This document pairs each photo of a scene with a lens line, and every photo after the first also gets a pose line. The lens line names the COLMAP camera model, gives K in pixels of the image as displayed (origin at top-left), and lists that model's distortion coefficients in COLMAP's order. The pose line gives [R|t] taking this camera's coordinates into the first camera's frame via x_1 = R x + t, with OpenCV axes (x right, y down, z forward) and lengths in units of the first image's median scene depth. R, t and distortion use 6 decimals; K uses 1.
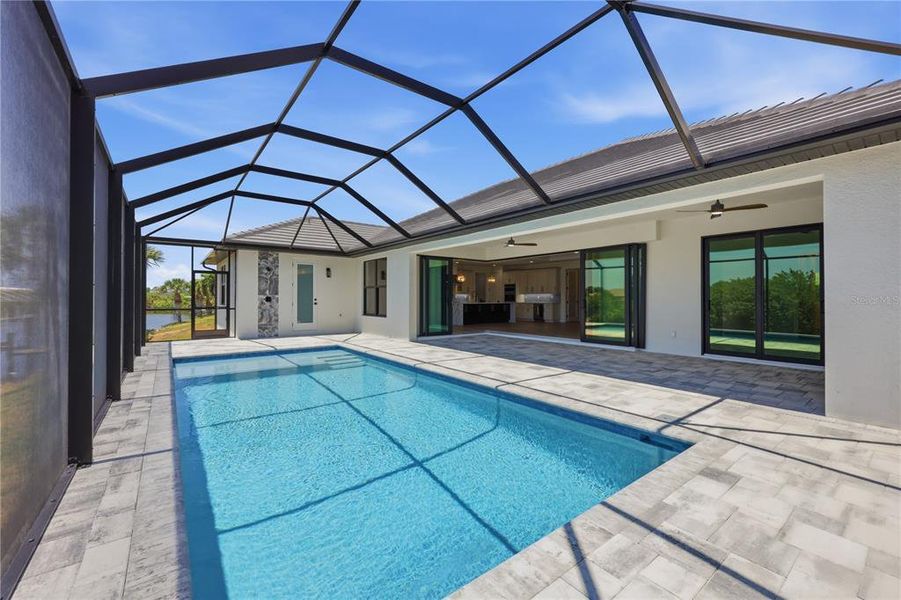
lens RADIAL K [[364.6, 0, 450.1], [0, 364.6, 296.1], [0, 0, 1]] dist [-0.002572, 0.000815]
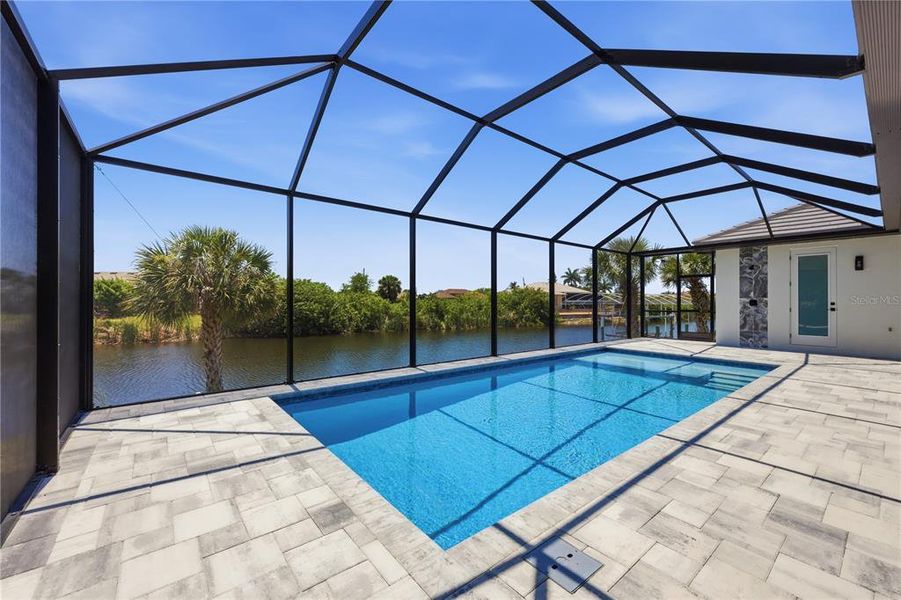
lens RADIAL K [[364.6, 0, 449.9], [0, 364.6, 298.9], [0, 0, 1]] dist [-0.002572, 0.000815]
pose [[0.030422, -0.006854, -0.999514, 0.338723], [0.002583, 0.999974, -0.006778, 0.003639], [0.999534, -0.002375, 0.030439, 0.268318]]
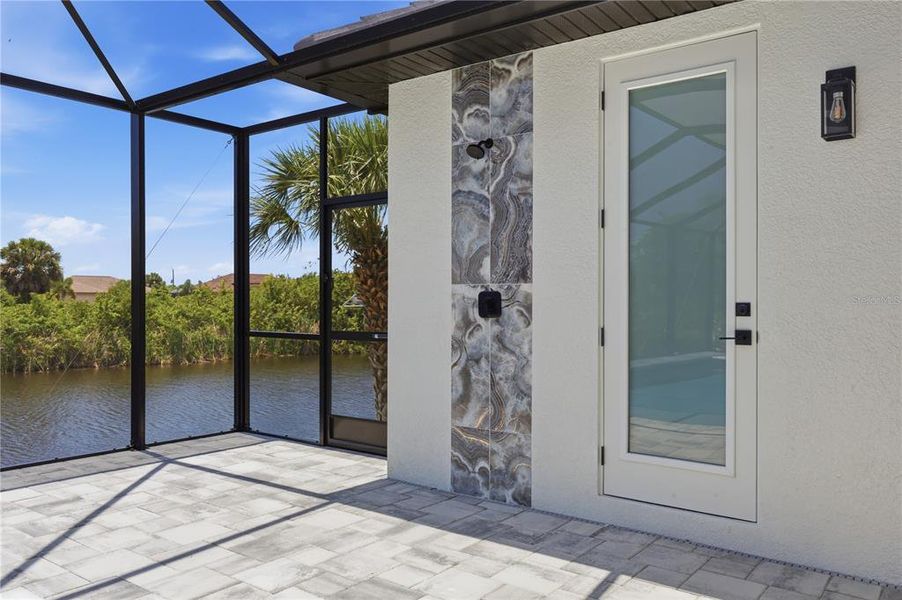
lens RADIAL K [[722.3, 0, 449.5], [0, 722.3, 298.4], [0, 0, 1]] dist [0.011532, 0.002249]
pose [[0.257572, -0.004912, -0.966247, -0.133582], [-0.000452, 0.999986, -0.005204, 0.007694], [0.966259, 0.001778, 0.257566, 0.896050]]
